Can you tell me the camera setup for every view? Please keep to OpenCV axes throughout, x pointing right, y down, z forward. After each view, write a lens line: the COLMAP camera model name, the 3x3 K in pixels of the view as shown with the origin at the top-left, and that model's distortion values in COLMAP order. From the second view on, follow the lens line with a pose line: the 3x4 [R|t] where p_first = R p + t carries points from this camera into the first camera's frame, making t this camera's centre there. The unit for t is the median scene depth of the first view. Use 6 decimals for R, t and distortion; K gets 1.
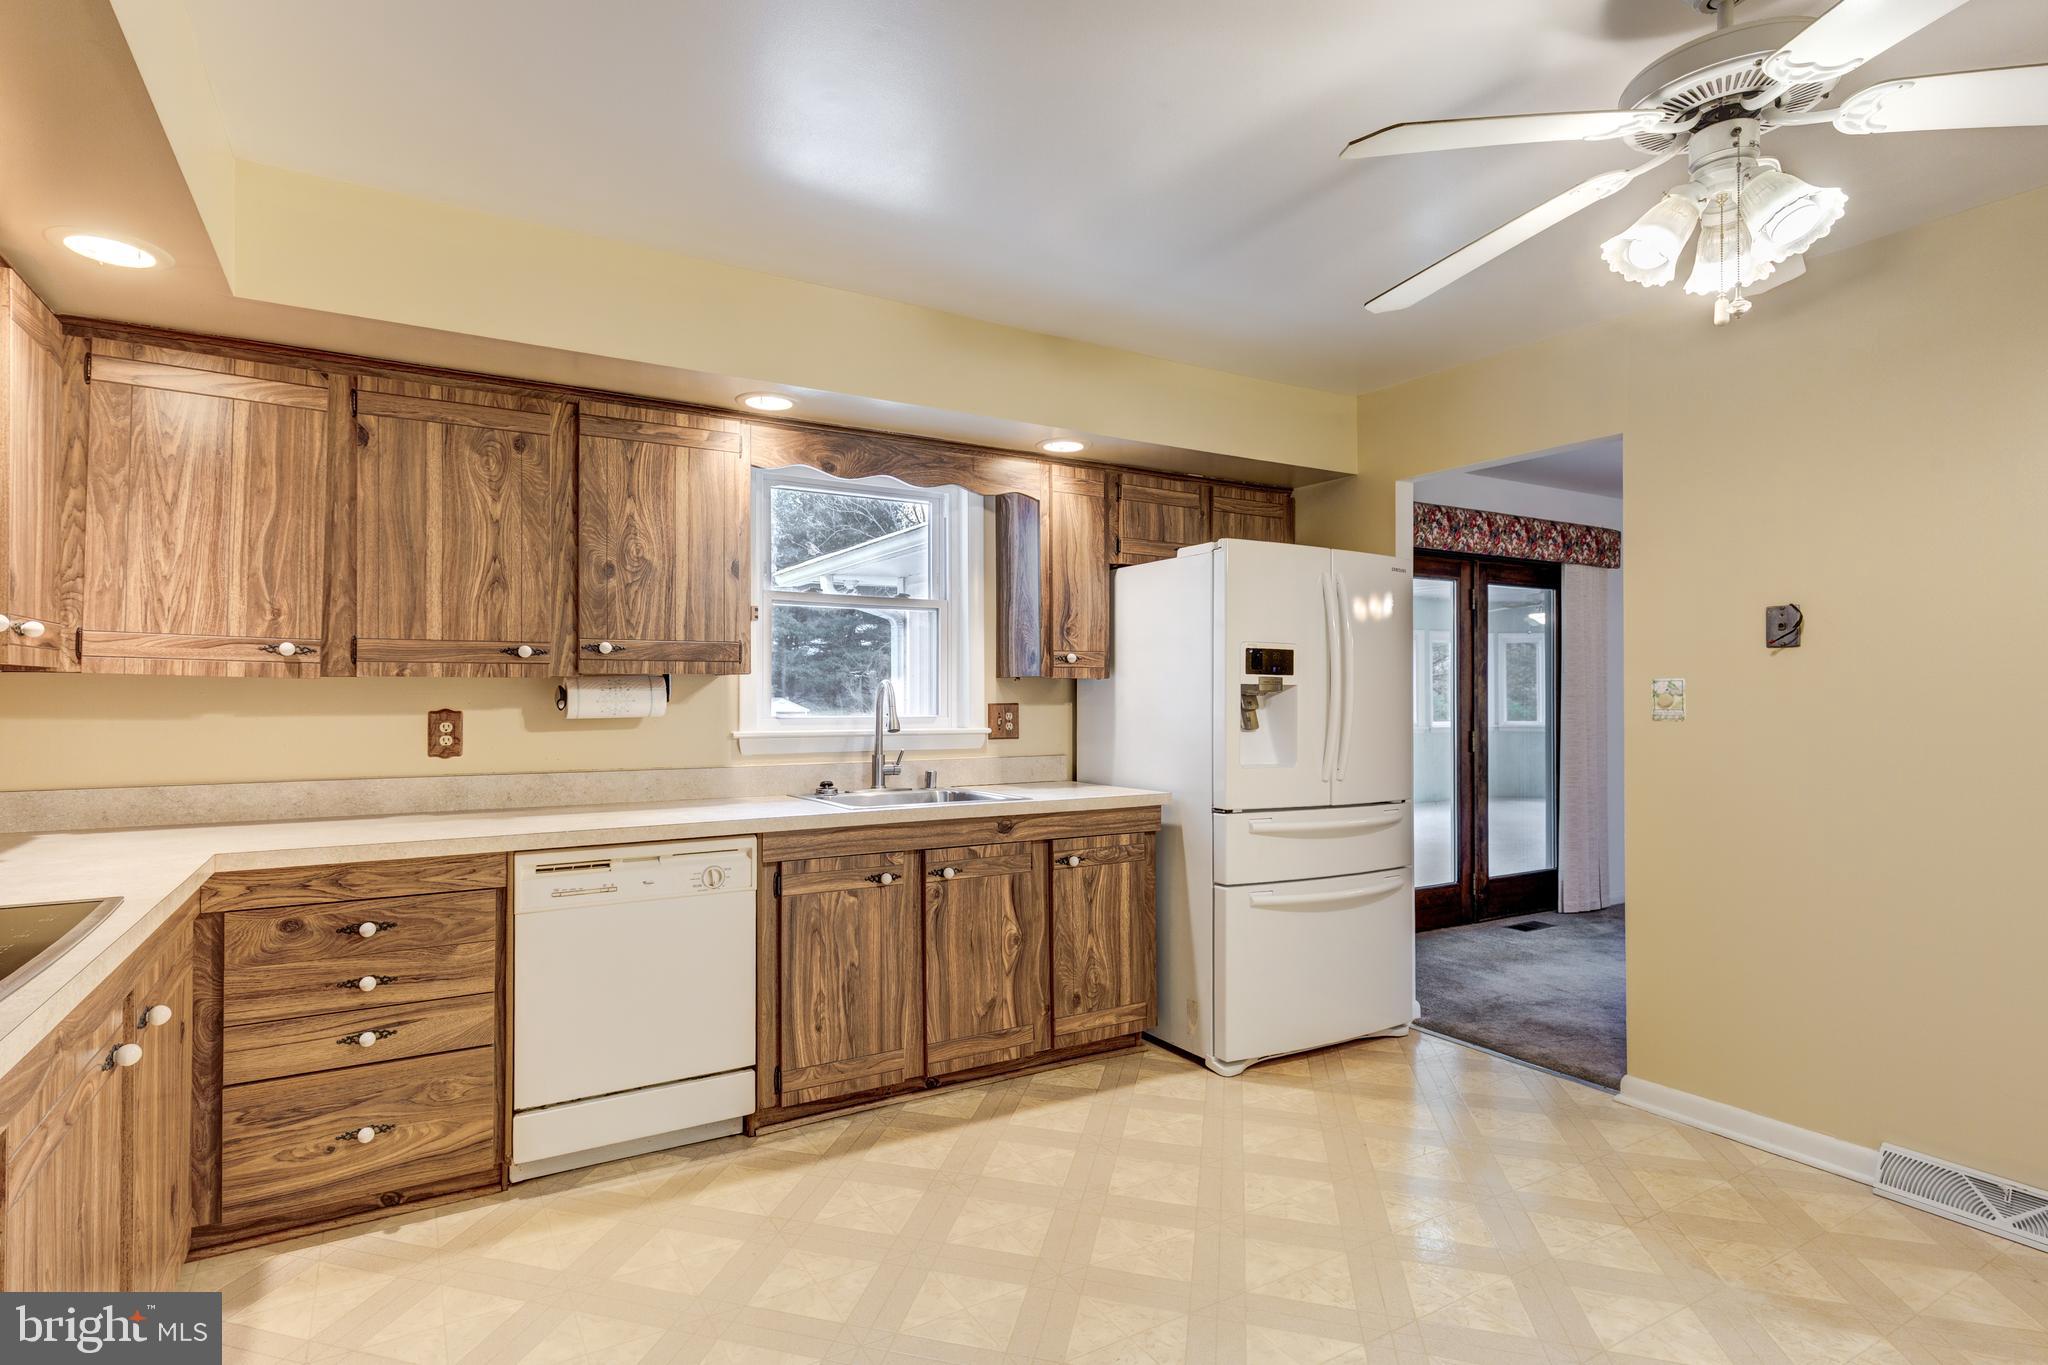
lens RADIAL K [[976.2, 0, 981.6], [0, 976.2, 685.3], [0, 0, 1]] dist [0.011160, 0.000607]
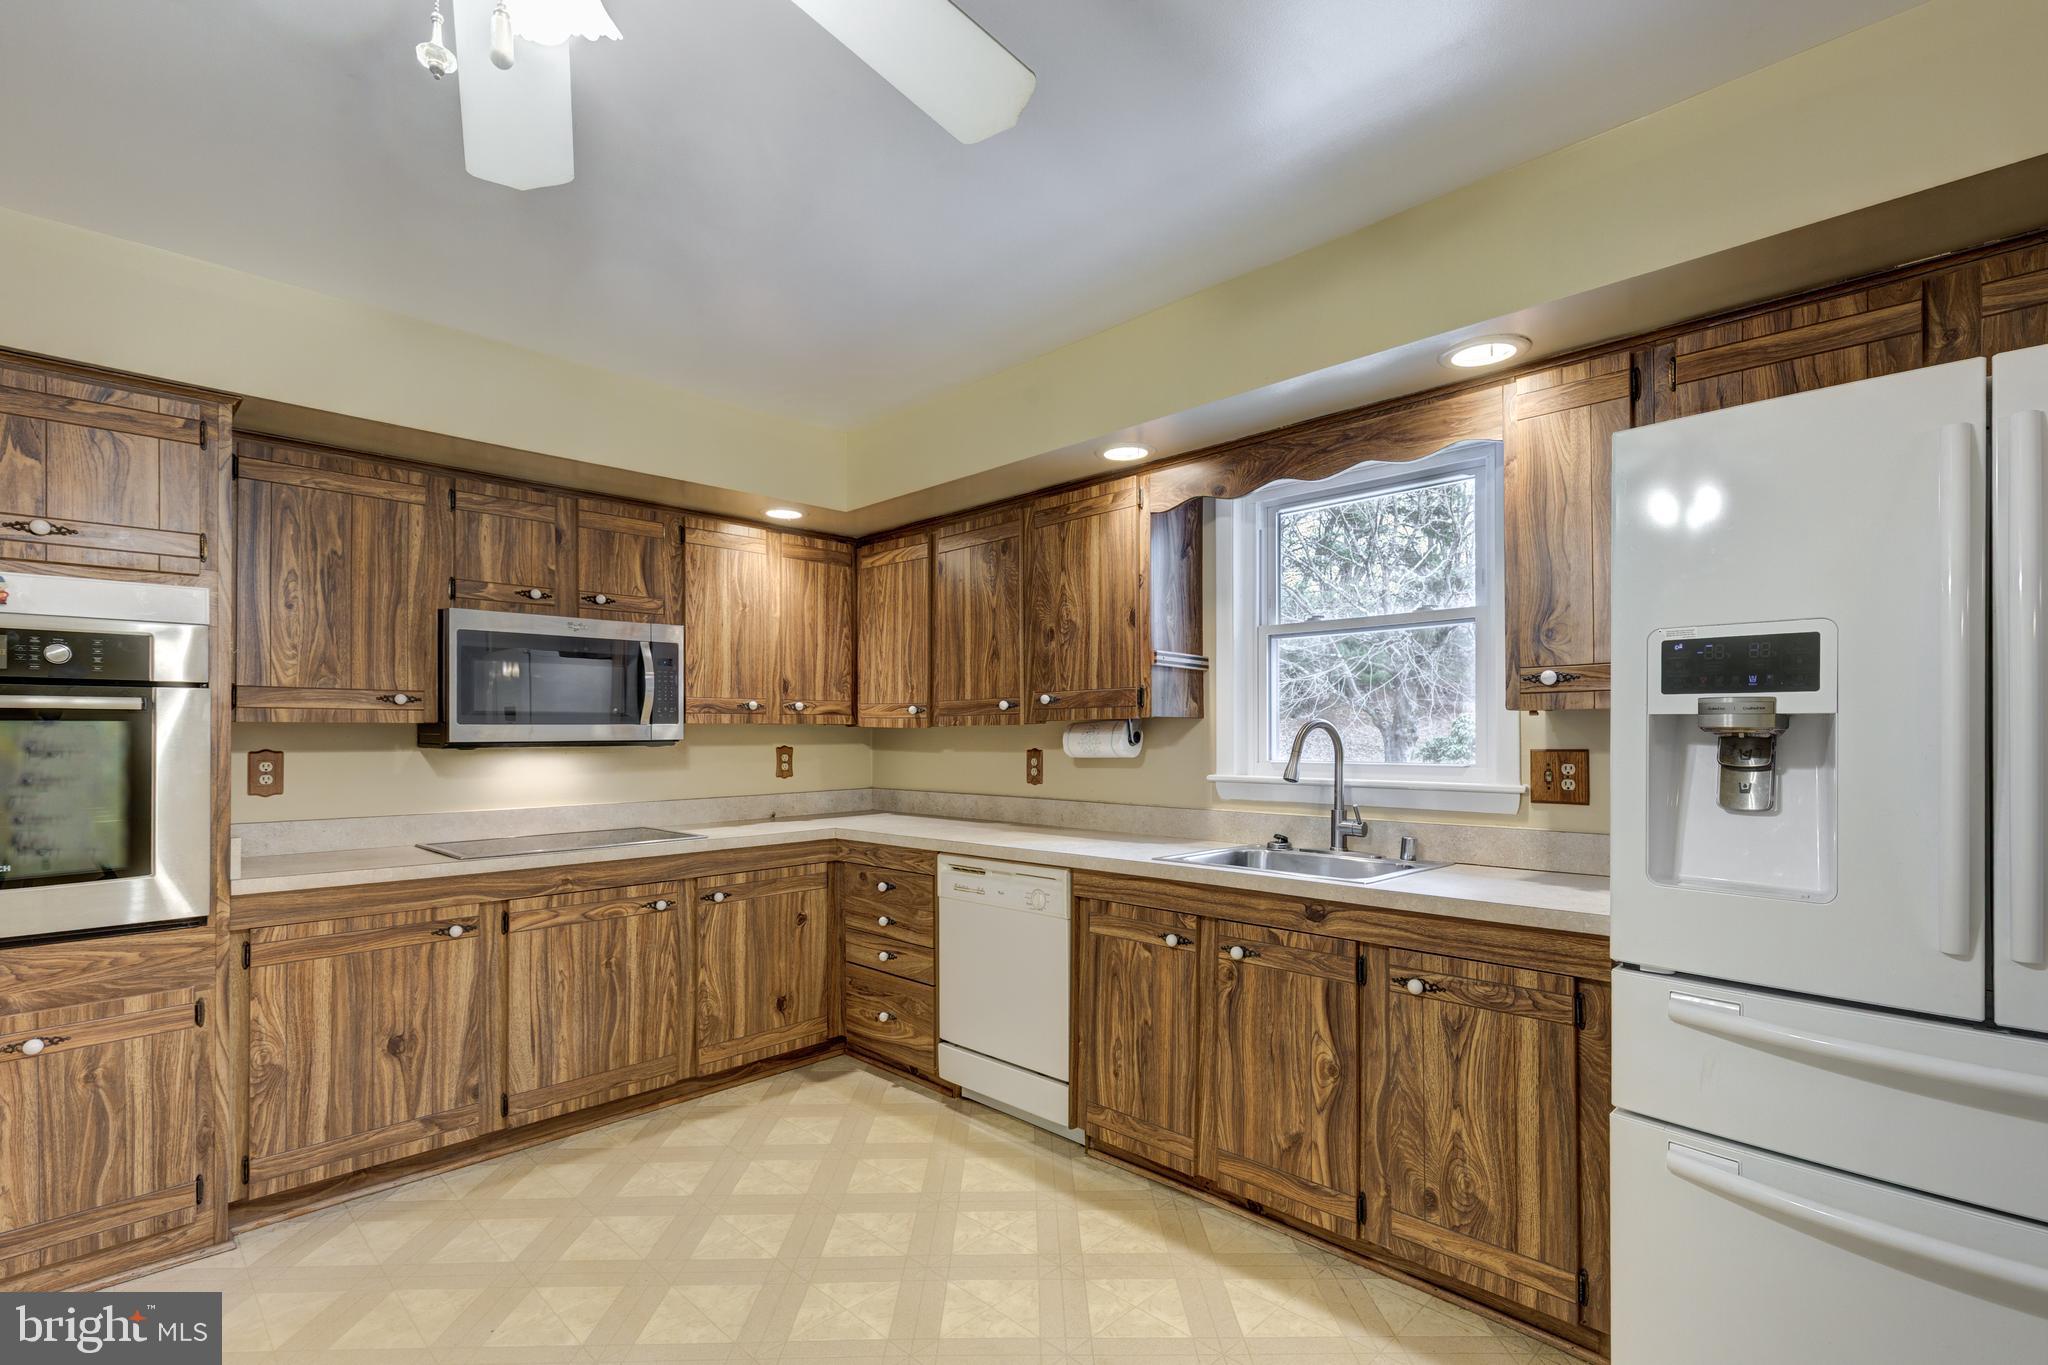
lens RADIAL K [[962.0, 0, 993.7], [0, 962.0, 721.5], [0, 0, 1]] dist [0.005246, -0.002095]
pose [[0.255976, -0.017855, -0.966518, 0.724893], [0.011996, 0.999811, -0.015293, 0.006363], [0.966609, -0.007680, 0.256142, 0.610304]]
